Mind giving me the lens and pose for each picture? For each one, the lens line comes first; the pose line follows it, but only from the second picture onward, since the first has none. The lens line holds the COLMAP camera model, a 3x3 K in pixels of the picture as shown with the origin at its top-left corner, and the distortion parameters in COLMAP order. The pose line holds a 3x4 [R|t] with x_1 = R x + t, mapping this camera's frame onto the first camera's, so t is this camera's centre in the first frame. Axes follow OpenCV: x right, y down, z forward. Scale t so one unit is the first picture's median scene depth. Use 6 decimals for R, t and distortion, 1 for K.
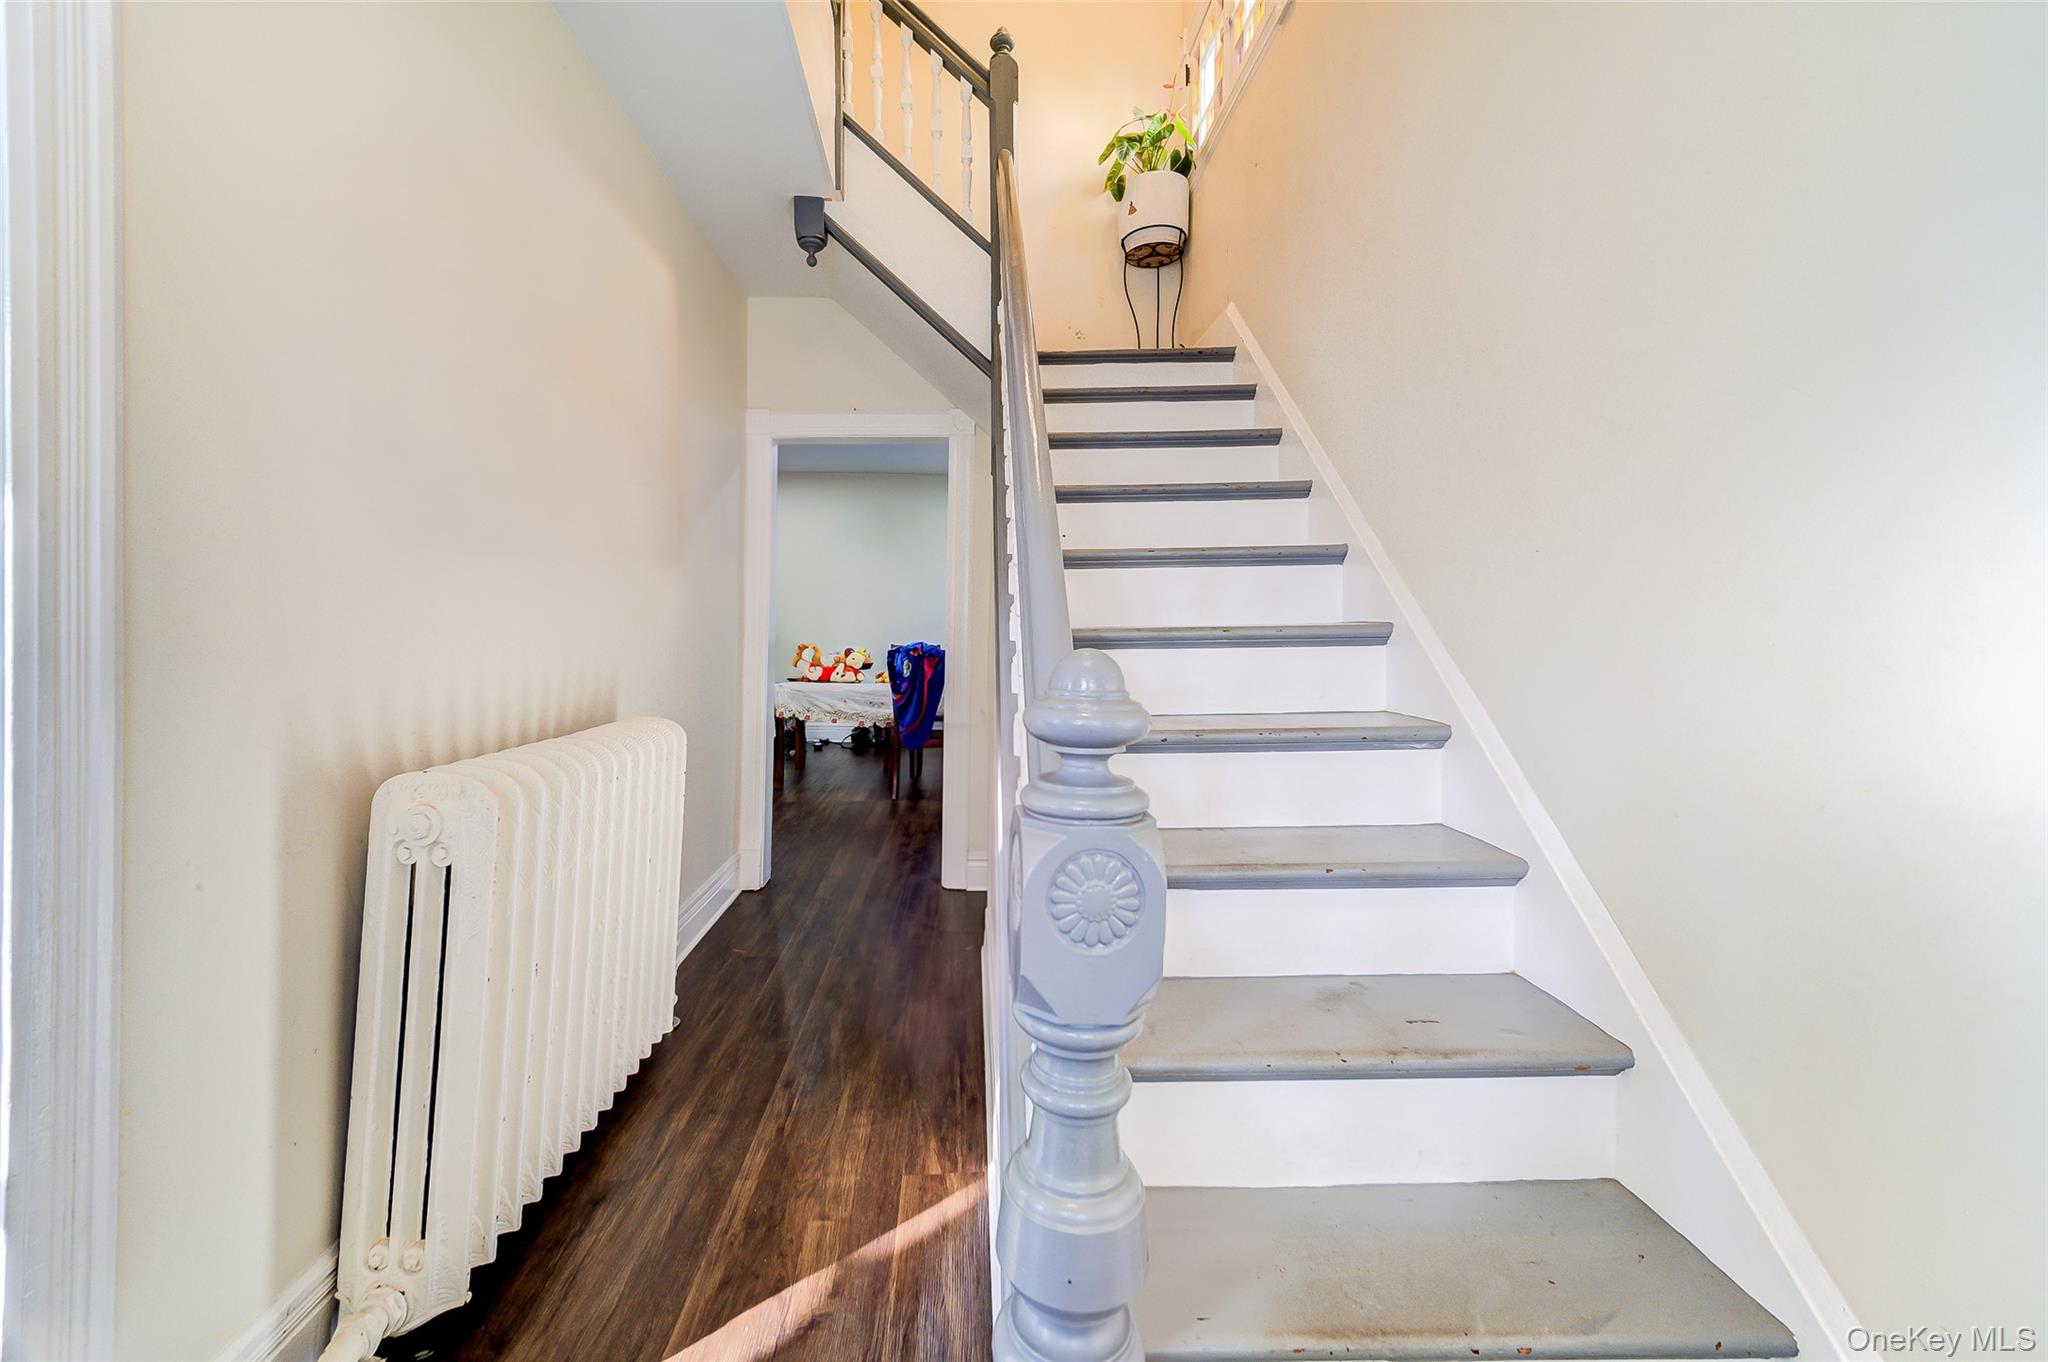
lens RADIAL K [[801.1, 0, 1019.4], [0, 801.1, 713.9], [0, 0, 1]] dist [-0.003112, 0.000001]
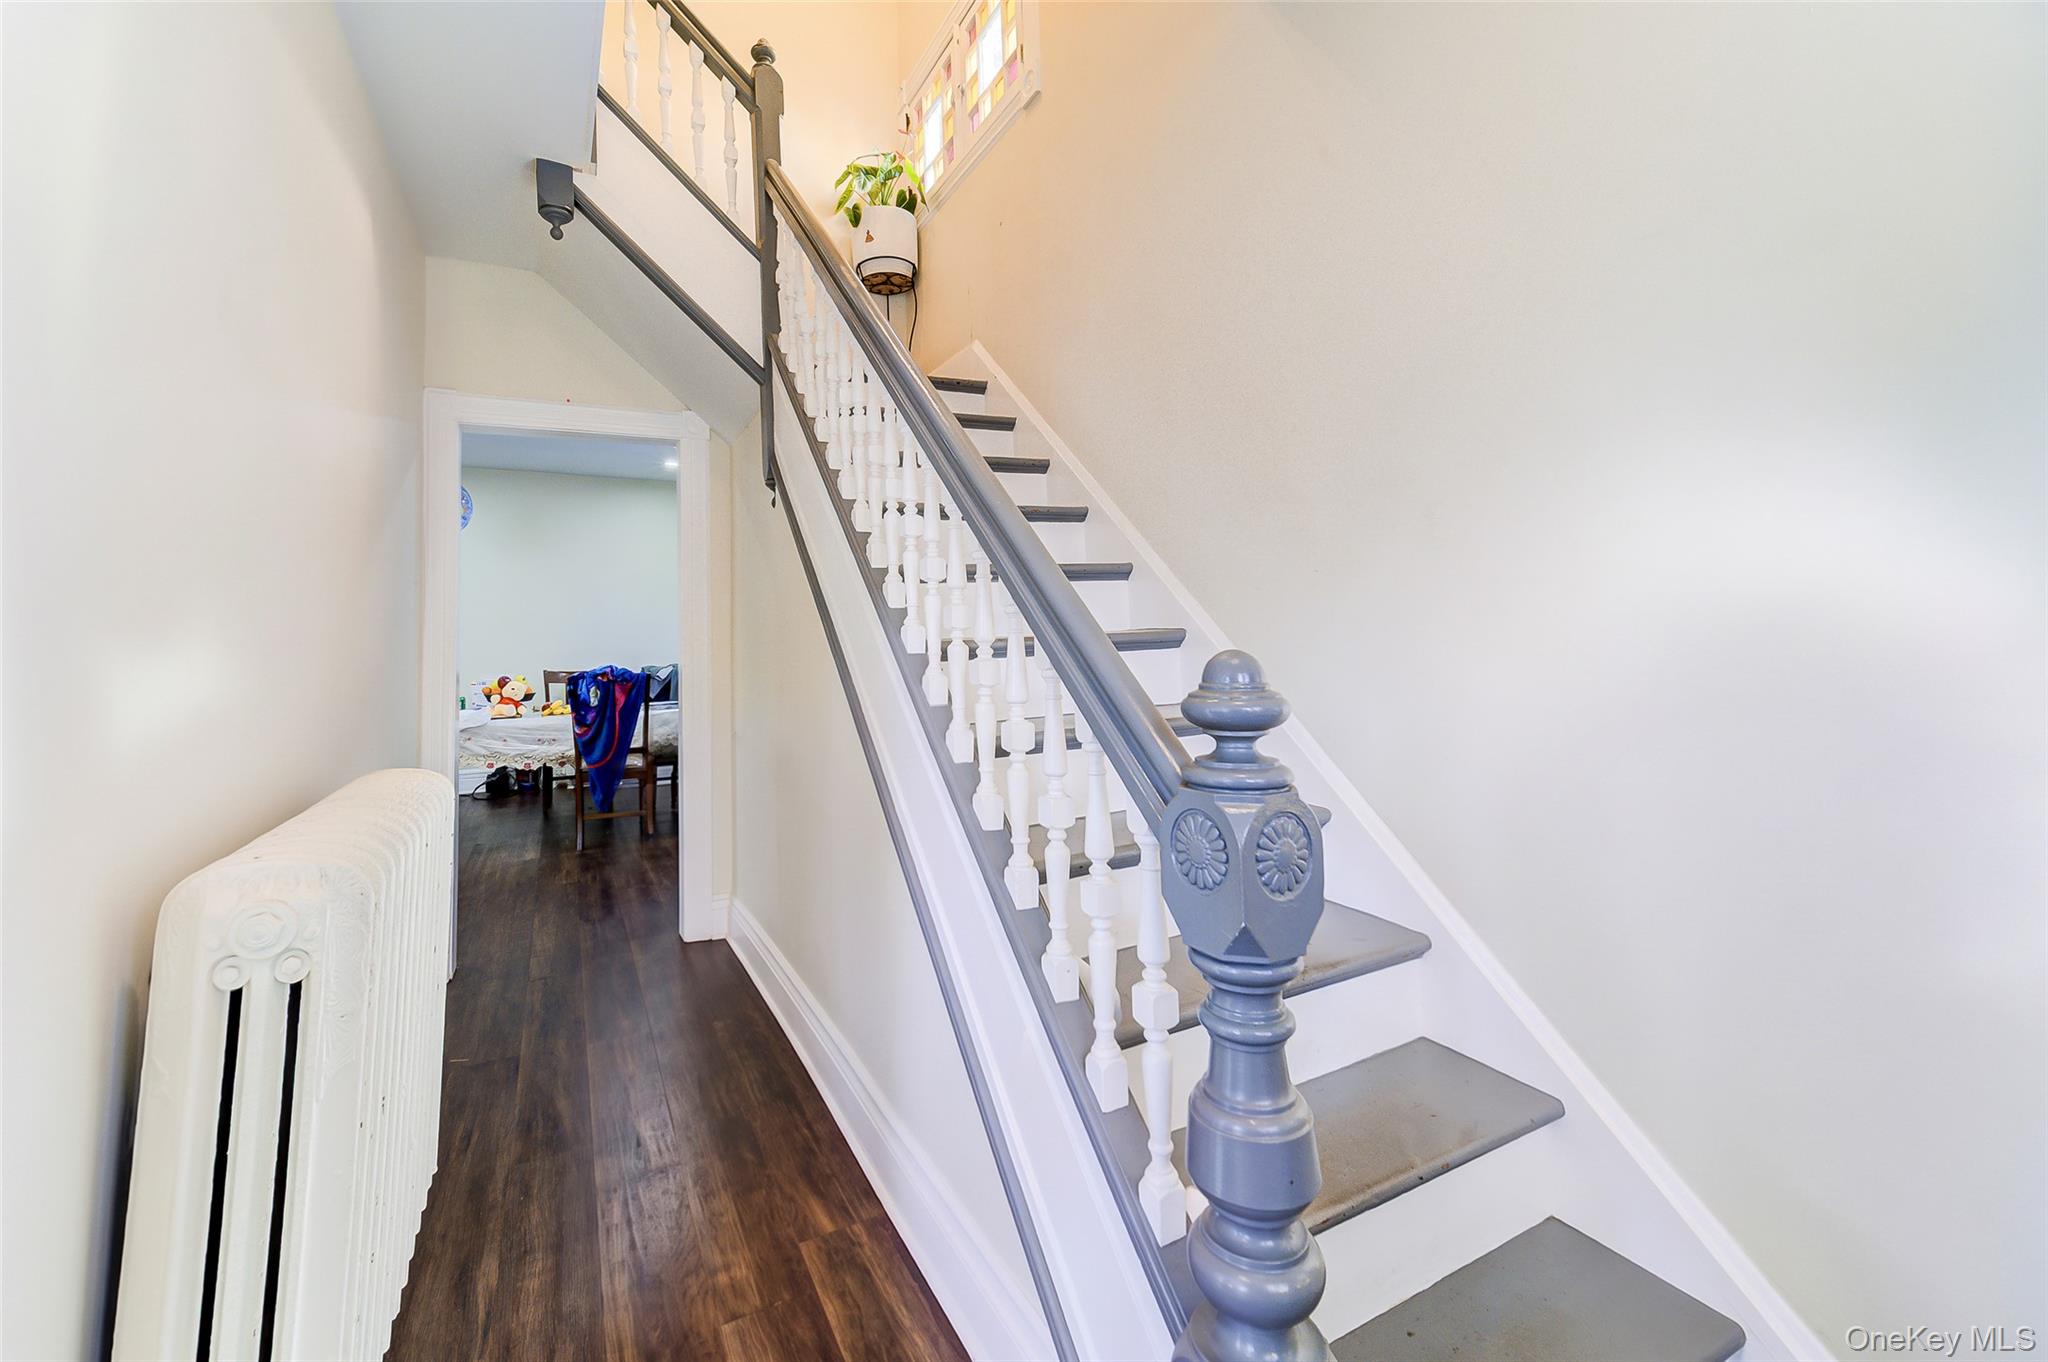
lens RADIAL K [[826.0, 0, 1000.3], [0, 826.0, 686.2], [0, 0, 1]] dist [-0.005013, -0.000771]
pose [[0.898808, -0.050205, 0.435458, -0.215828], [0.074303, 0.996493, -0.038478, -0.001419], [-0.431999, 0.066940, 0.899387, 0.011555]]
